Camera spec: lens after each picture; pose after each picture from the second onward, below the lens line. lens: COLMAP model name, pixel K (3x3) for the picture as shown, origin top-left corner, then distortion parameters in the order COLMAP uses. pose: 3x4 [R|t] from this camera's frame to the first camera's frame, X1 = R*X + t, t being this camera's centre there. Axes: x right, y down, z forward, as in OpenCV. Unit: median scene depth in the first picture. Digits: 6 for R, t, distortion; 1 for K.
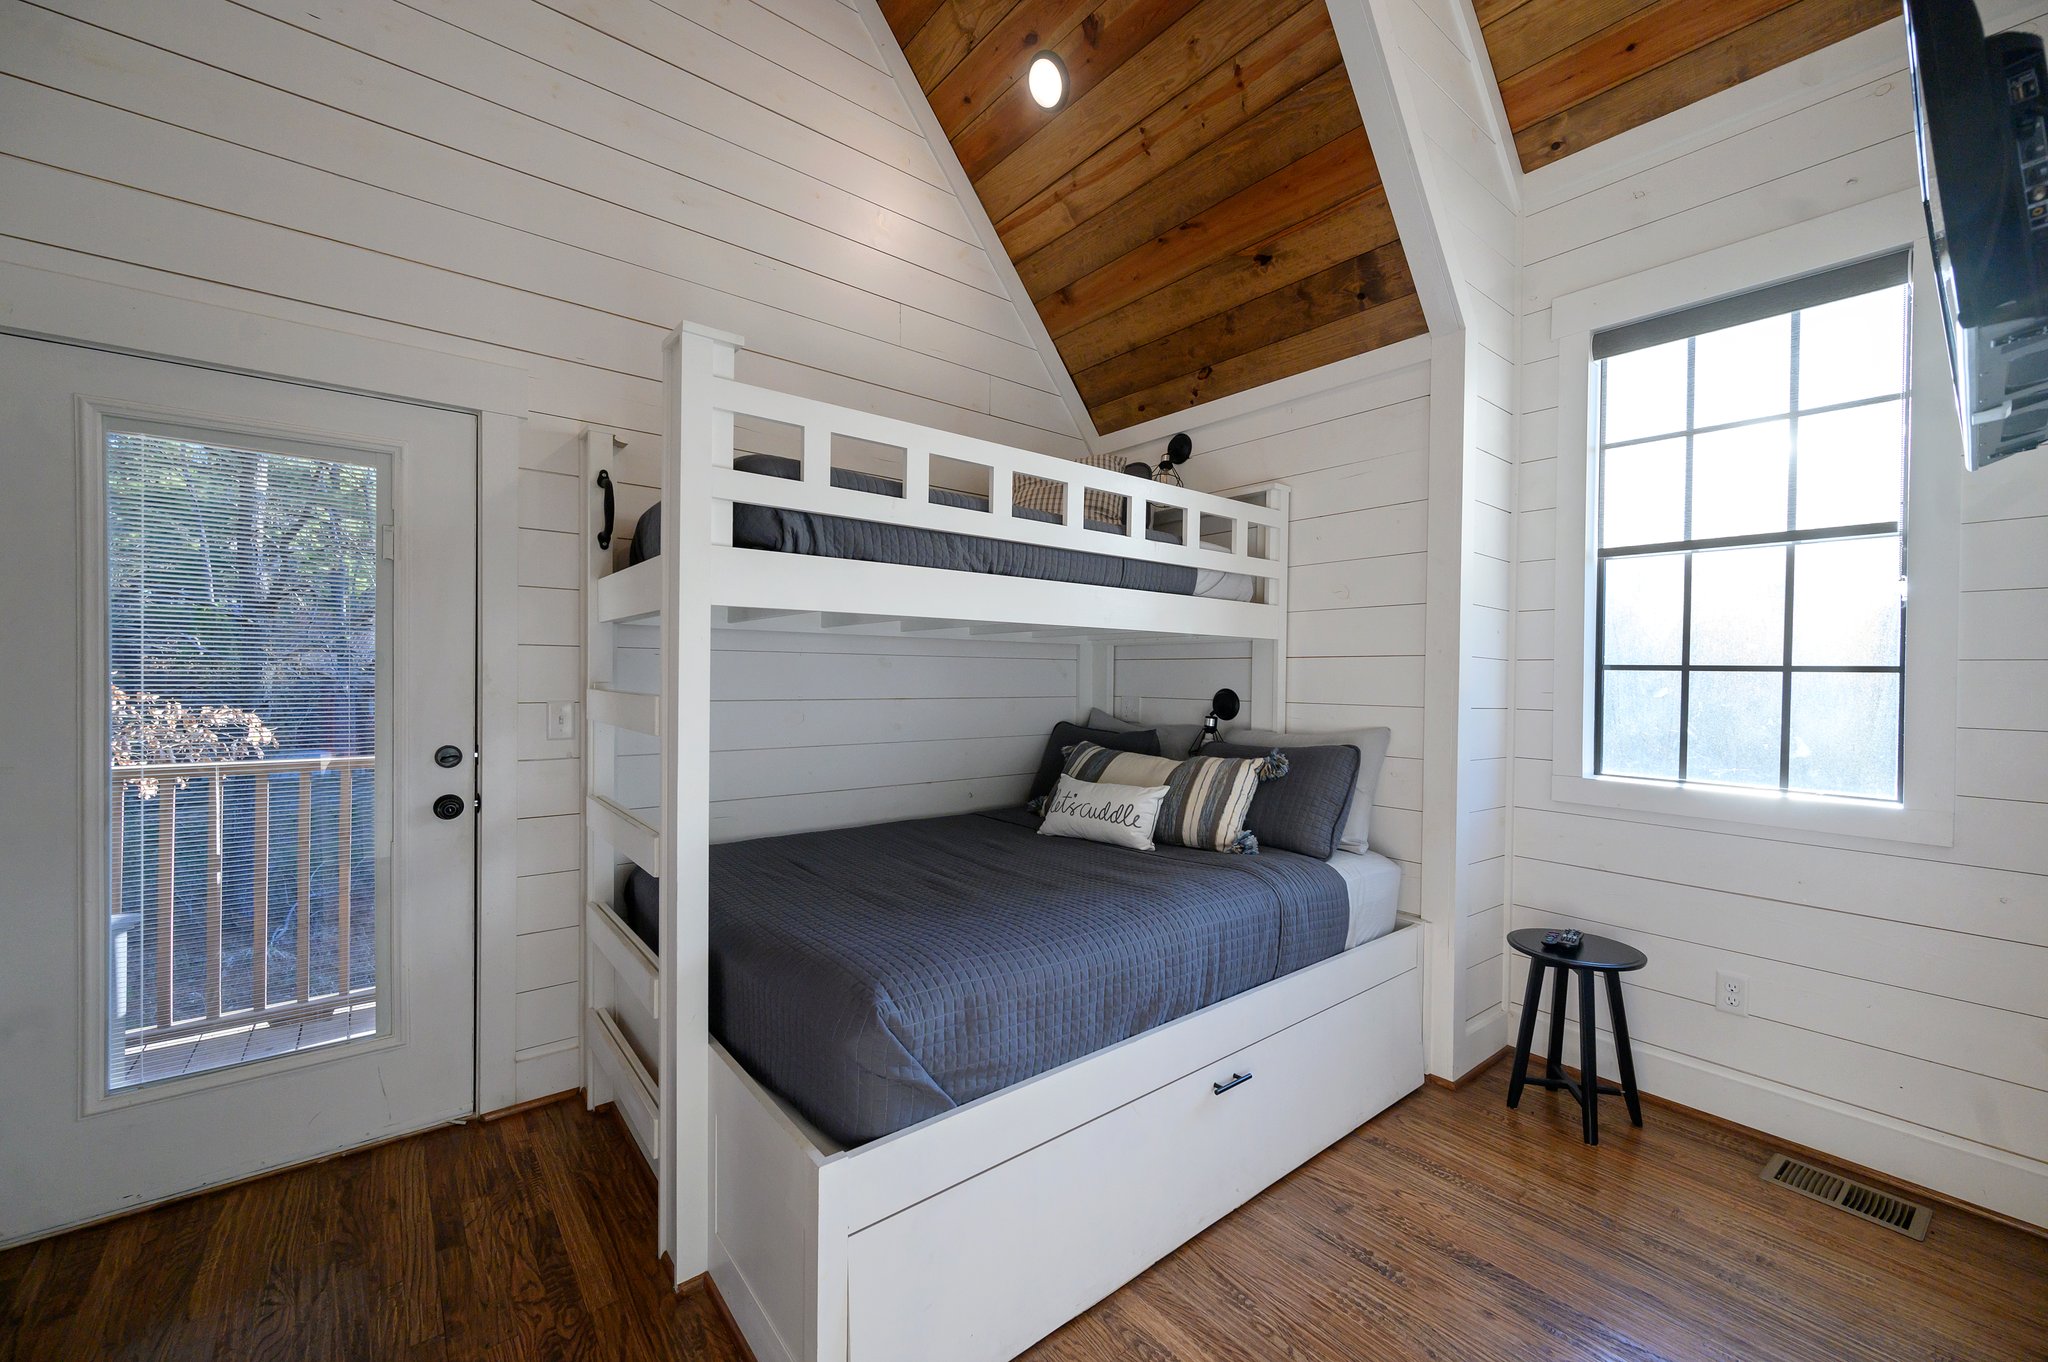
lens RADIAL K [[806.8, 0, 1029.2], [0, 806.8, 680.1], [0, 0, 1]] dist [-0.000329, -0.000212]
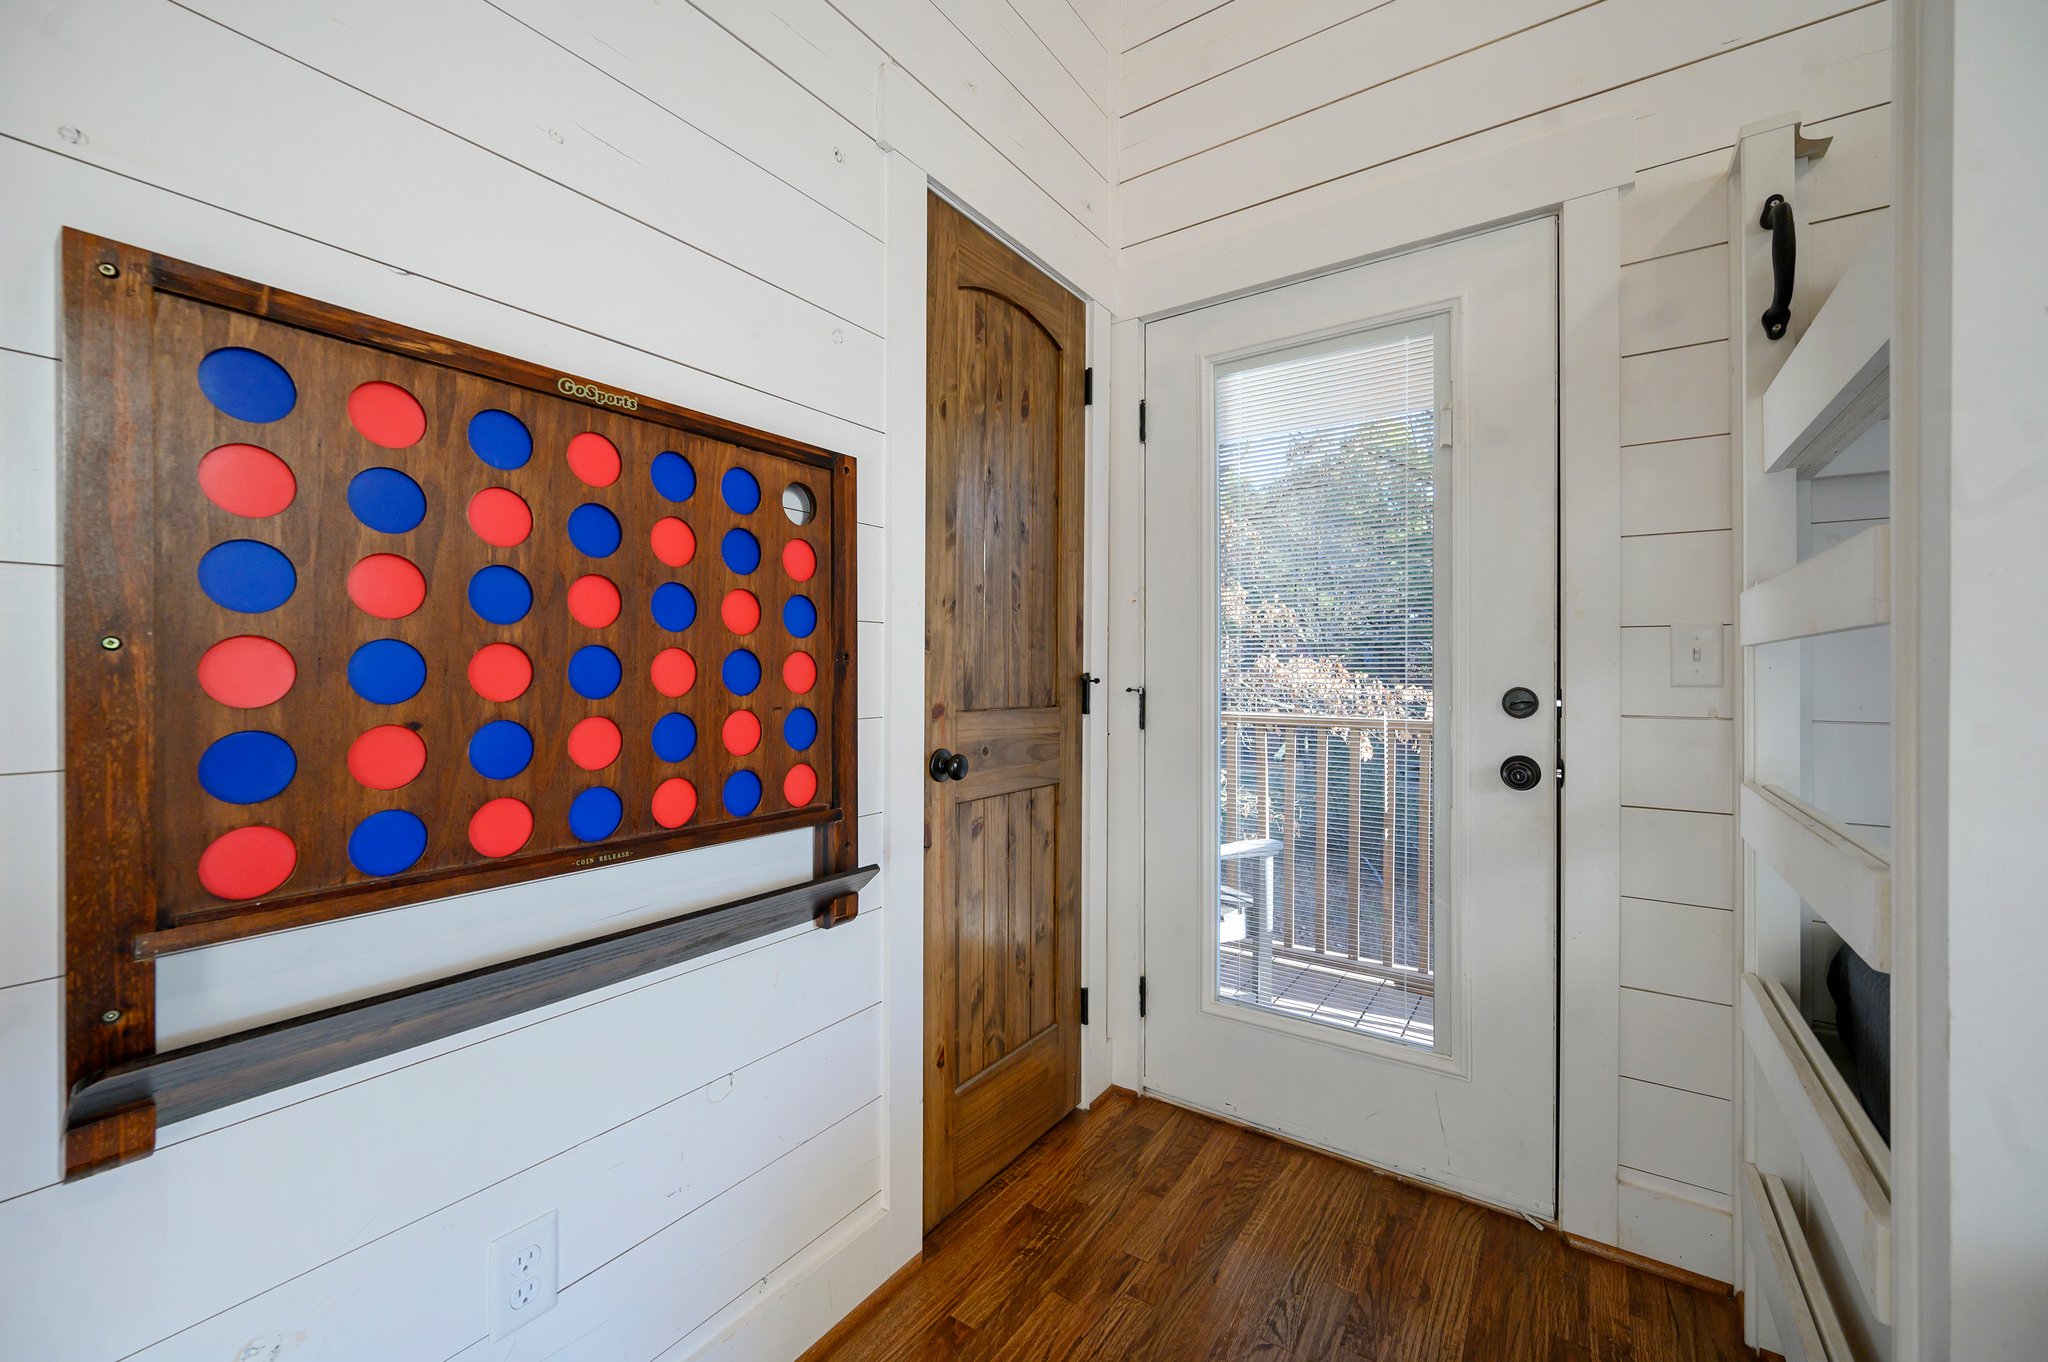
lens RADIAL K [[808.9, 0, 1026.9], [0, 808.9, 672.7], [0, 0, 1]] dist [-0.000482, -0.000255]
pose [[0.285192, -0.010421, -0.958414, -0.149821], [-0.008315, 0.999876, -0.013347, 0.080108], [0.958434, 0.011775, 0.285070, 0.366023]]
